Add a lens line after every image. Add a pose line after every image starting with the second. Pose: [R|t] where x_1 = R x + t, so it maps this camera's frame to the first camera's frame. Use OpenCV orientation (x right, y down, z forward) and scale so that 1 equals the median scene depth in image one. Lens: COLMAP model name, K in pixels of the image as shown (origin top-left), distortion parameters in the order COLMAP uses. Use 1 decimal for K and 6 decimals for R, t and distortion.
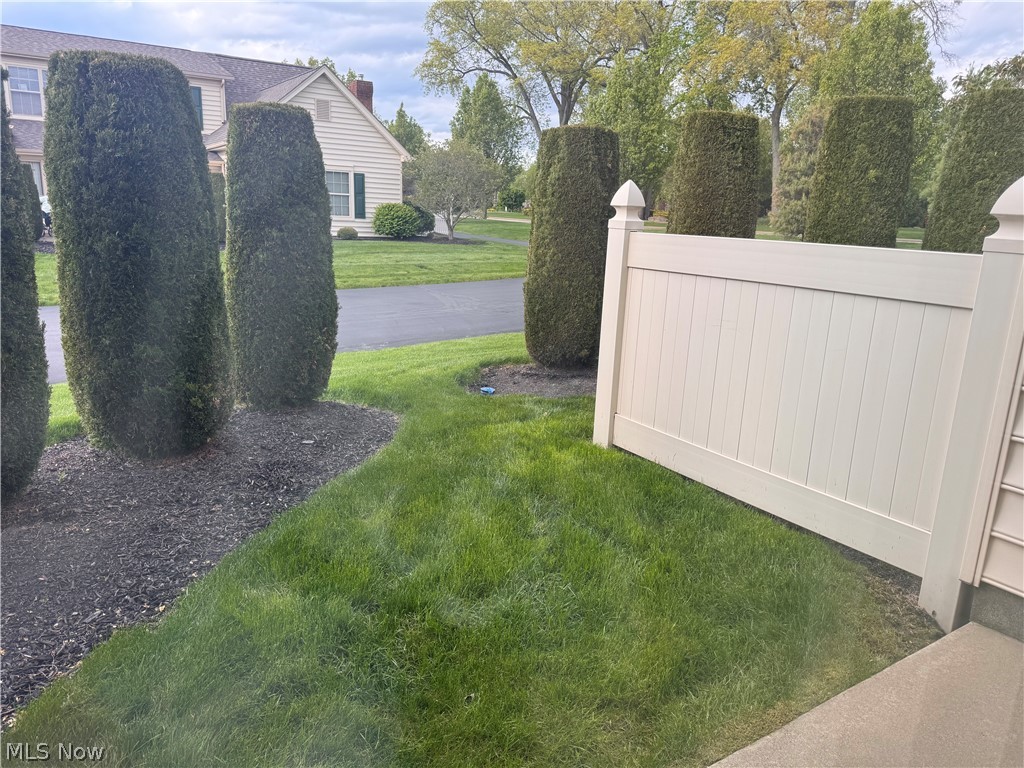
lens RADIAL K [[732.6, 0, 505.9], [0, 732.6, 378.6], [0, 0, 1]] dist [0.001043, 0.002122]
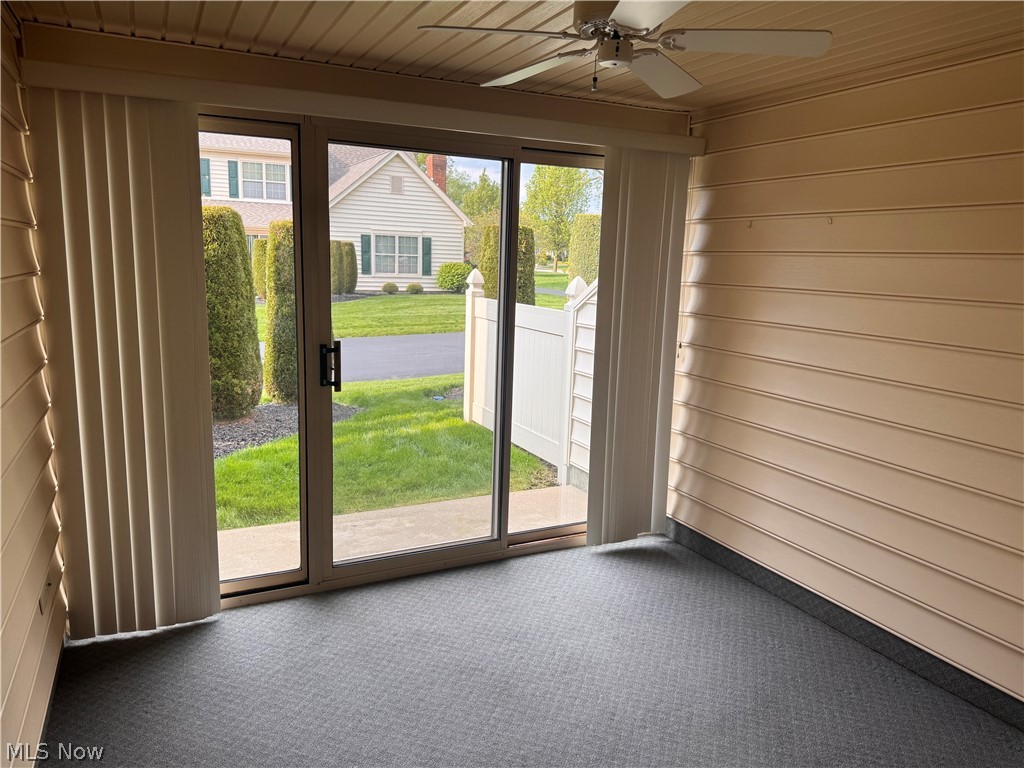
lens RADIAL K [[732.6, 0, 516.9], [0, 732.6, 389.5], [0, 0, 1]] dist [0.001043, 0.002122]
pose [[0.992890, 0.015628, -0.118002, 0.085132], [-0.021915, 0.998398, -0.052172, 0.019614], [0.116997, 0.054387, 0.991642, -0.128136]]
